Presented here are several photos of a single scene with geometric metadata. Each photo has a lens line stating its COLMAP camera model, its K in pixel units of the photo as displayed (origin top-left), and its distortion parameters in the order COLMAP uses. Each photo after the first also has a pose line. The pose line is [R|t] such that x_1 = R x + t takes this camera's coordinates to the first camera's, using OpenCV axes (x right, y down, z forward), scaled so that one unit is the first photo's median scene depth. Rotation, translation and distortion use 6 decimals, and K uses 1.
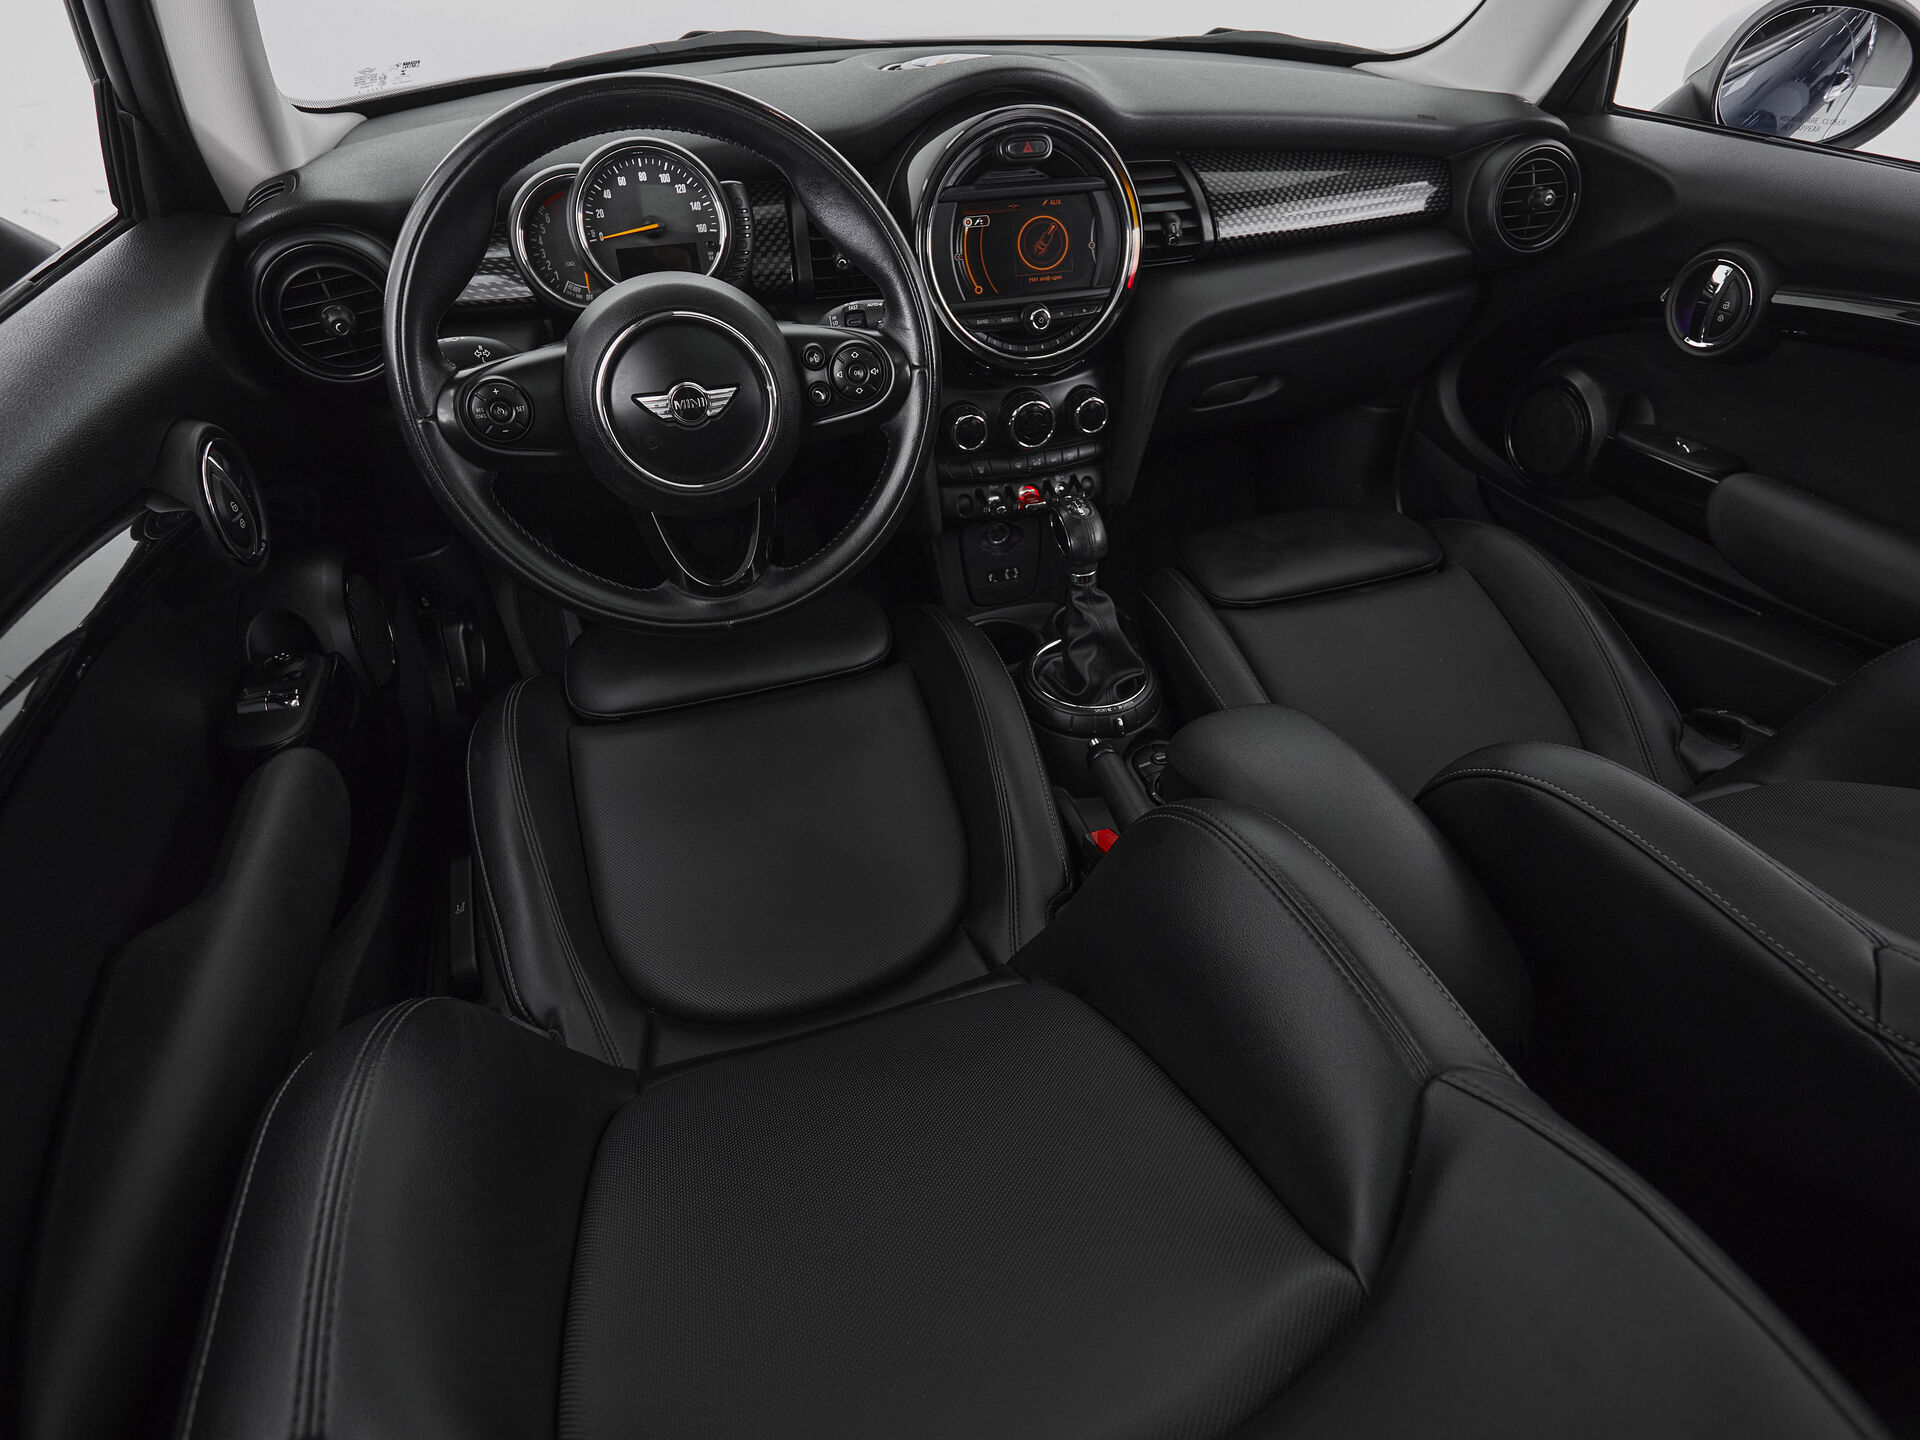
lens RADIAL K [[1046.8, 0, 989.8], [0, 1046.8, 709.9], [0, 0, 1]] dist [0.001080, -0.004250]
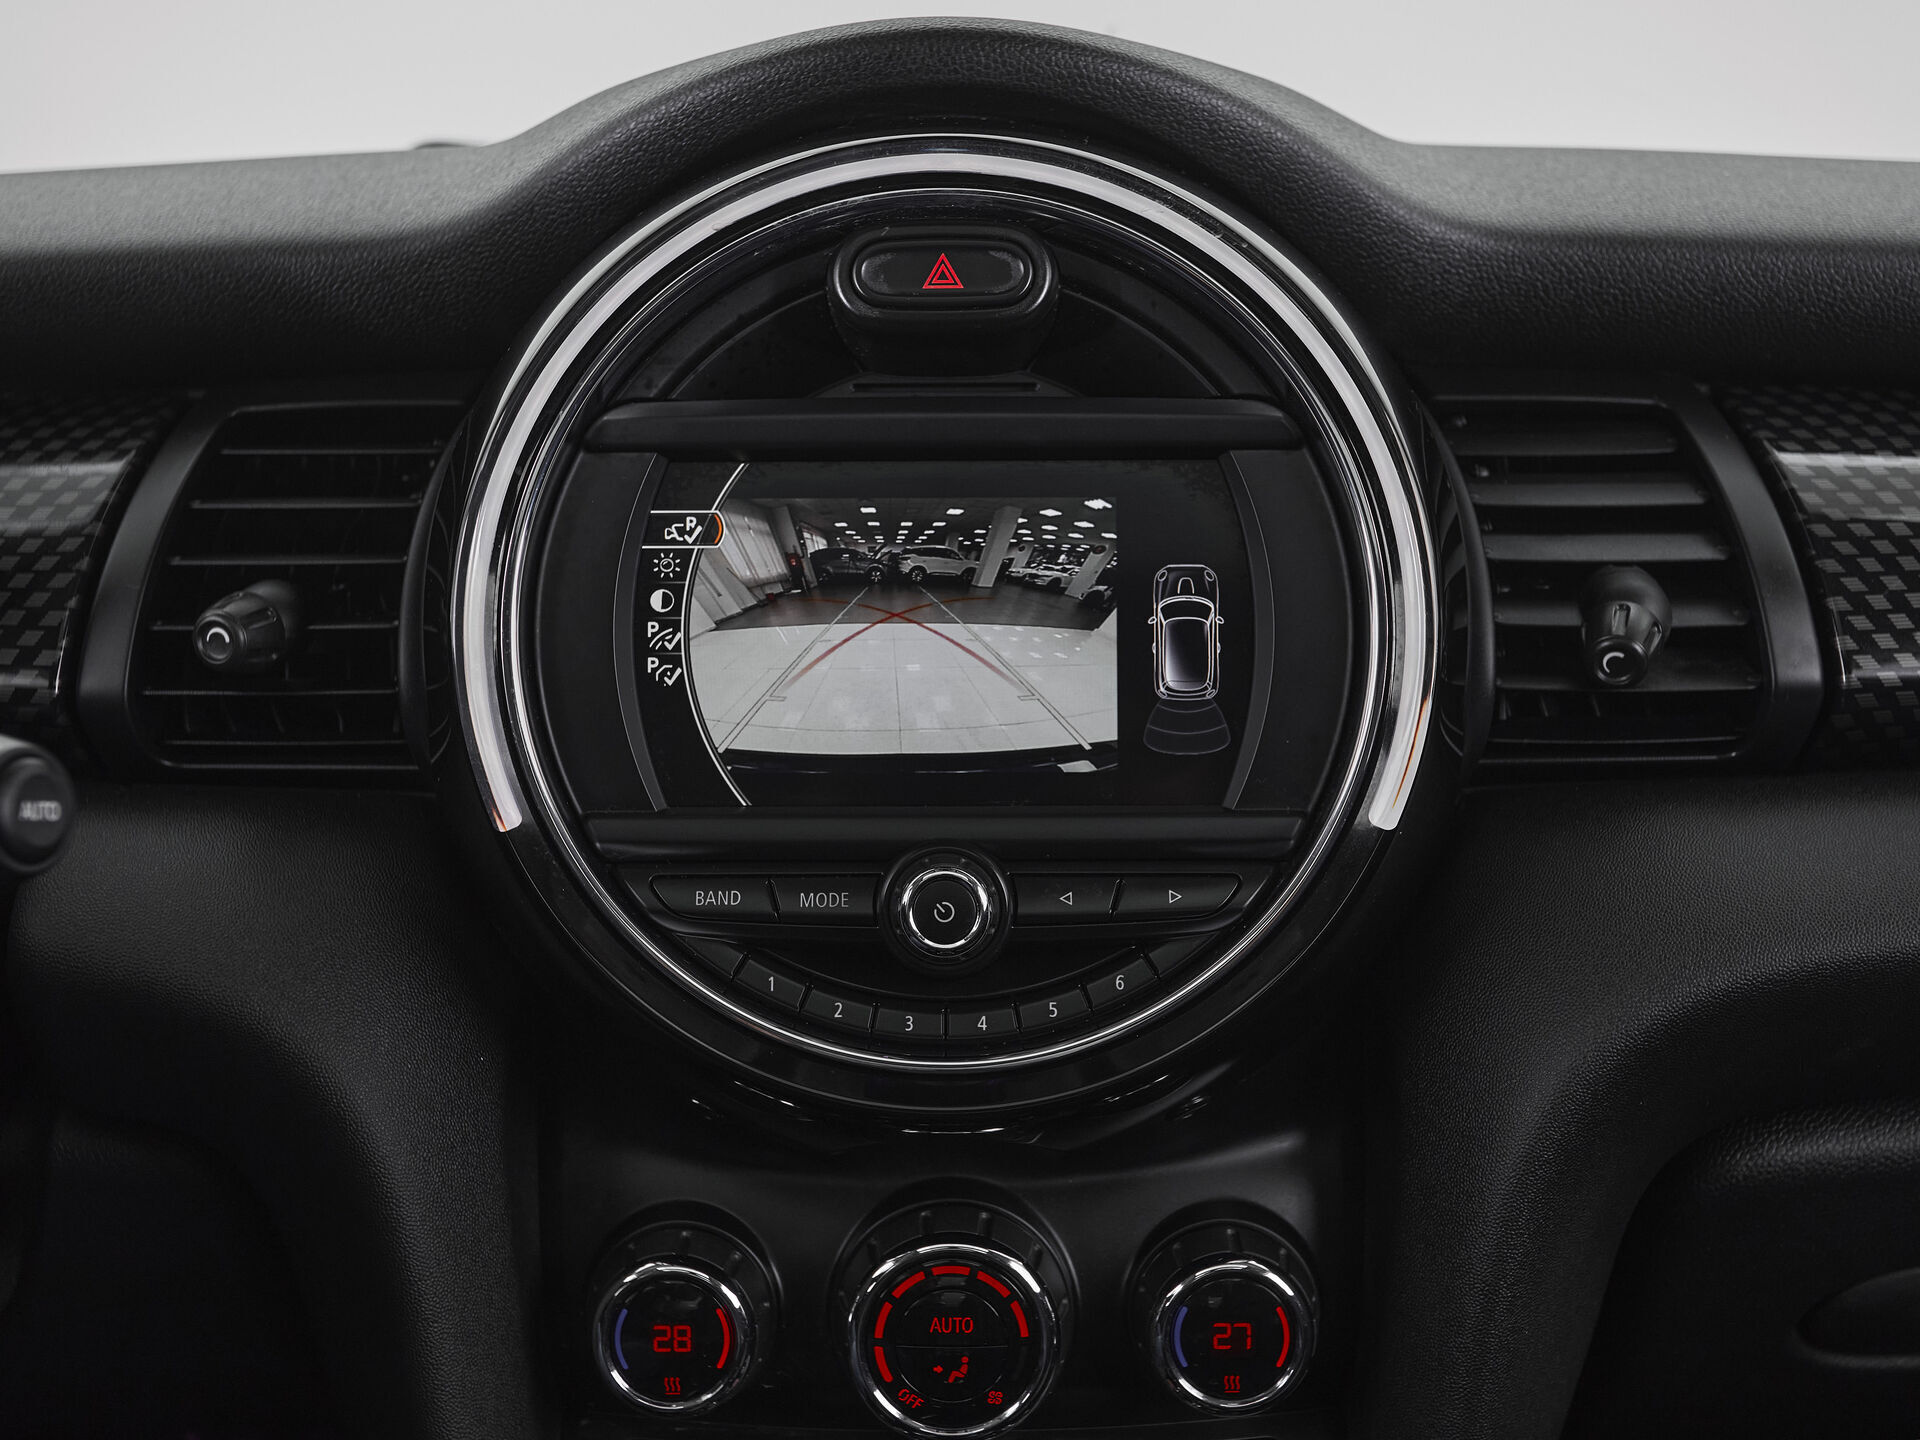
lens RADIAL K [[2463.7, 0, 985.9], [0, 2463.7, 723.4], [0, 0, 1]] dist [0.017558, 0.000000]
pose [[0.945994, 0.058211, -0.318914, 0.225407], [-0.195386, 0.887374, -0.417603, -0.175670], [0.258687, 0.457361, 0.850824, 0.498648]]
